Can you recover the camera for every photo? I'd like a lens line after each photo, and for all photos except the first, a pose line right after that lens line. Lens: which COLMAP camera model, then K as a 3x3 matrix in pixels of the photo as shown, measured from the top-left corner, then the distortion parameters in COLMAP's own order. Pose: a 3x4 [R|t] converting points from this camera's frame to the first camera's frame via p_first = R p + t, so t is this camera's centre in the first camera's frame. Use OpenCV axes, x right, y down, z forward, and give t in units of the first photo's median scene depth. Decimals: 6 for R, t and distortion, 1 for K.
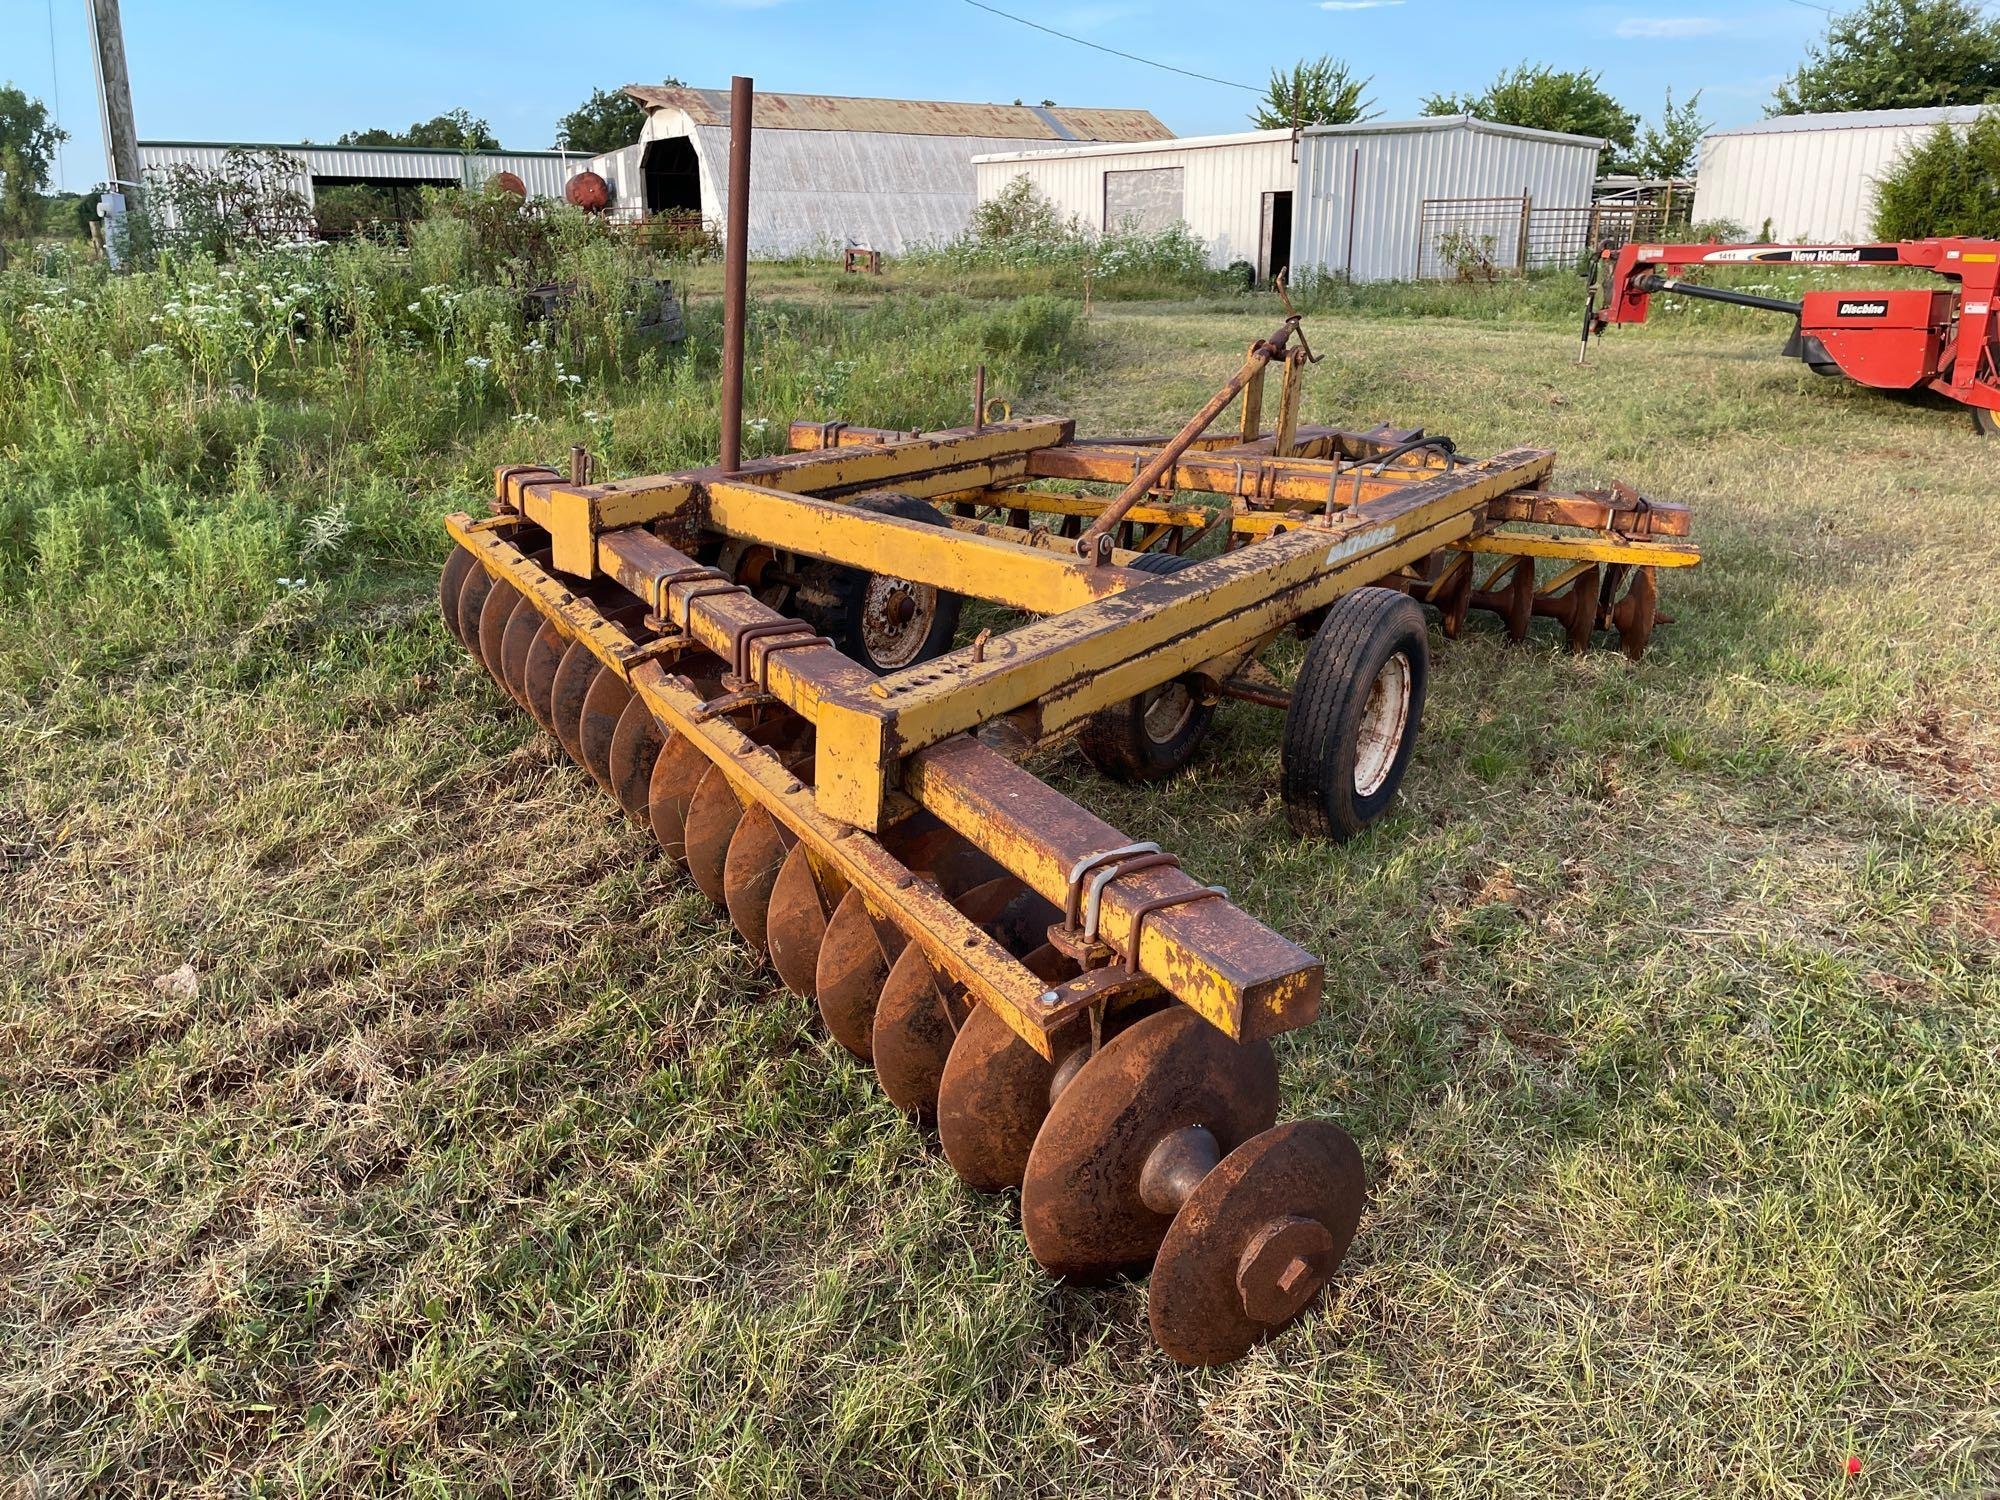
lens RADIAL K [[1471.1, 0, 1010.5], [0, 1471.1, 753.6], [0, 0, 1]] dist [0.073885, -0.110948]
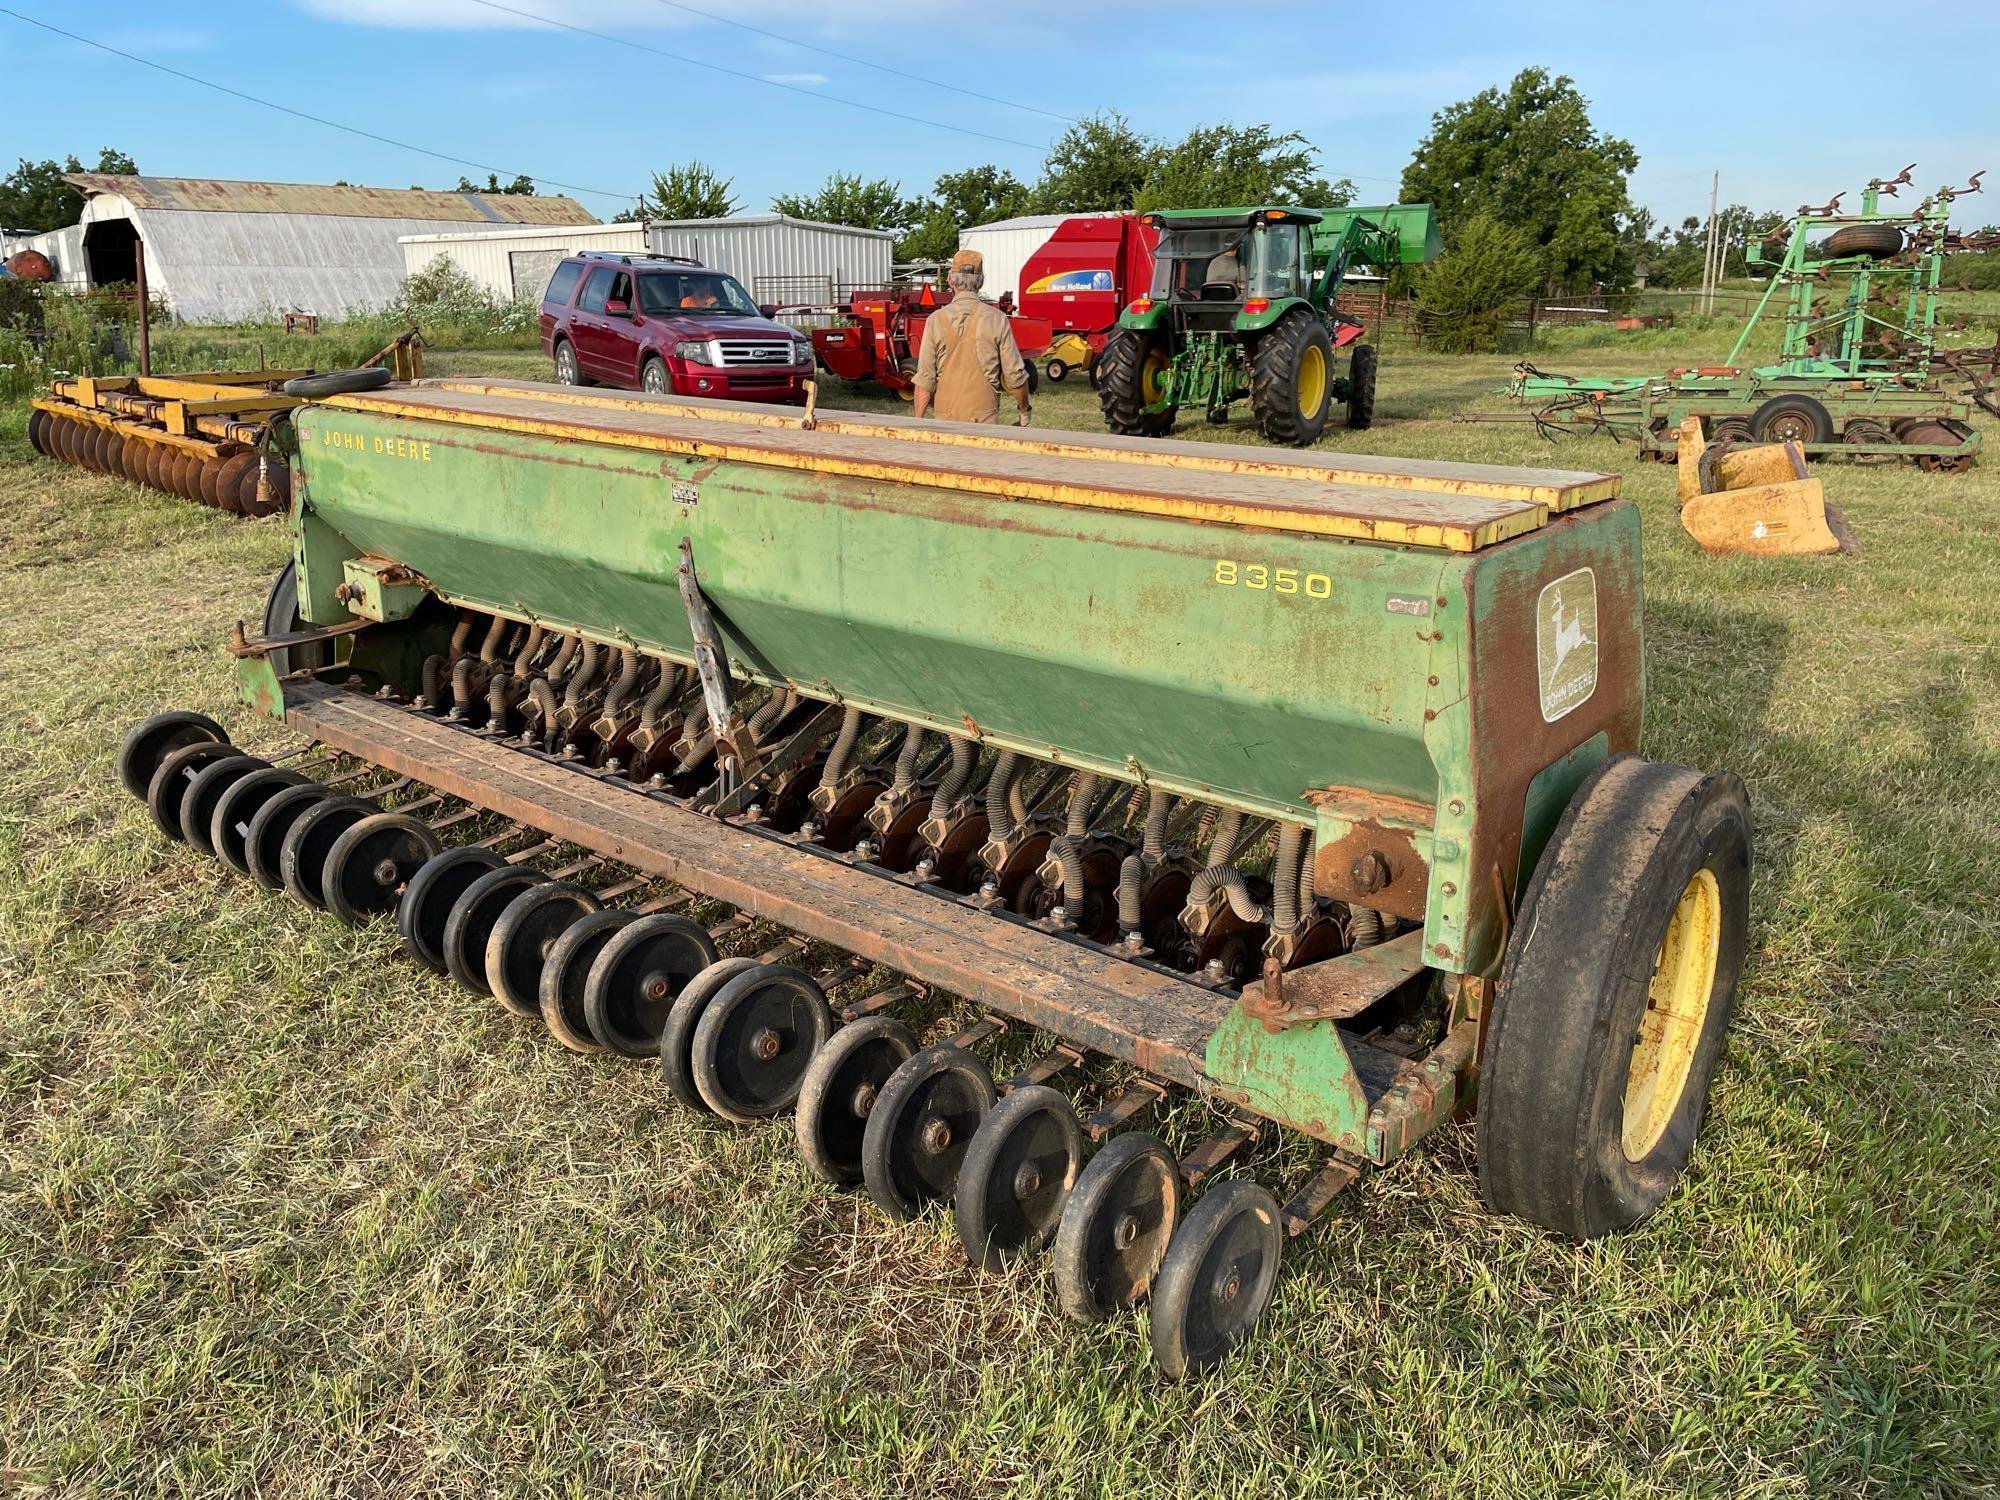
lens RADIAL K [[1471.1, 0, 1010.5], [0, 1471.1, 753.6], [0, 0, 1]] dist [0.073885, -0.110948]
pose [[0.952560, -0.091666, 0.290219, 0.056171], [0.104332, 0.994136, -0.028440, 0.089391], [-0.285911, 0.057370, 0.956537, -0.245322]]
